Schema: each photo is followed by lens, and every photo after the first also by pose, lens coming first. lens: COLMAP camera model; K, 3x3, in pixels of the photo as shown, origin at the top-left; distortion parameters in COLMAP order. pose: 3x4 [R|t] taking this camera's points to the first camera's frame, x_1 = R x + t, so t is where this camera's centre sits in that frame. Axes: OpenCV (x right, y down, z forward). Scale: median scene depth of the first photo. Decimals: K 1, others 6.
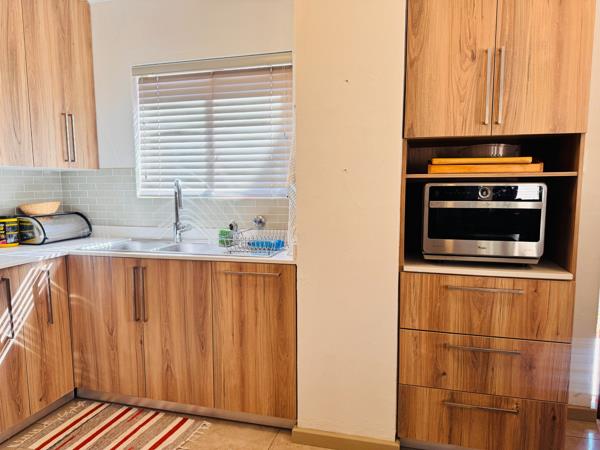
lens RADIAL K [[434.3, 0, 300.0], [0, 434.3, 225.0], [0, 0, 1]] dist [0.108474, -0.150833]
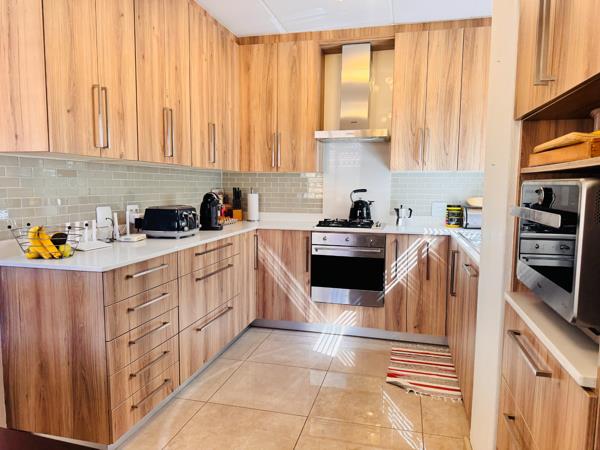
lens RADIAL K [[434.3, 0, 300.0], [0, 434.3, 225.0], [0, 0, 1]] dist [0.108474, -0.150833]
pose [[0.026222, 0.100547, -0.994587, 0.838808], [-0.107505, 0.989442, 0.097192, -0.048564], [0.993859, 0.104375, 0.036755, 0.524455]]
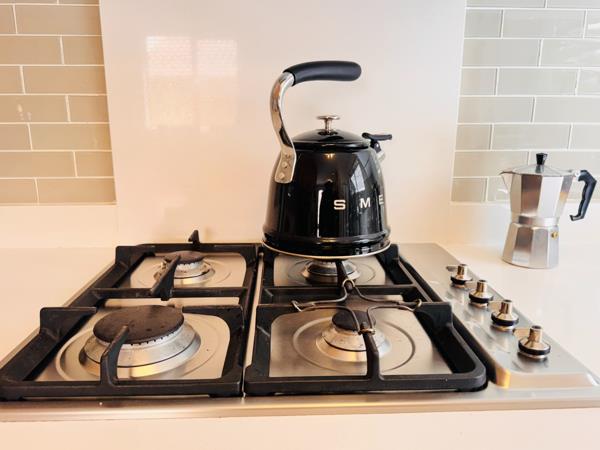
lens RADIAL K [[434.3, 0, 300.0], [0, 434.3, 225.0], [0, 0, 1]] dist [0.108474, -0.150833]
pose [[0.319886, 0.251079, -0.913582, -0.543017], [-0.098792, 0.967830, 0.231397, -0.010113], [0.942291, 0.016234, 0.334400, 0.694423]]
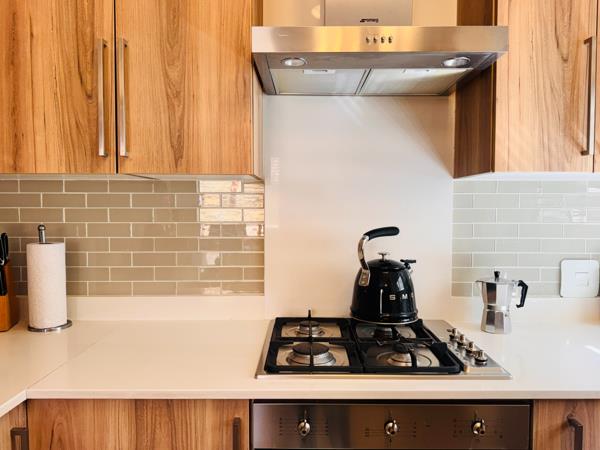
lens RADIAL K [[434.3, 0, 300.0], [0, 434.3, 225.0], [0, 0, 1]] dist [0.108474, -0.150833]
pose [[0.273421, 0.064147, -0.959753, -0.300930], [-0.098884, 0.994362, 0.038290, -0.060986], [0.956798, 0.084434, 0.278223, 0.540441]]
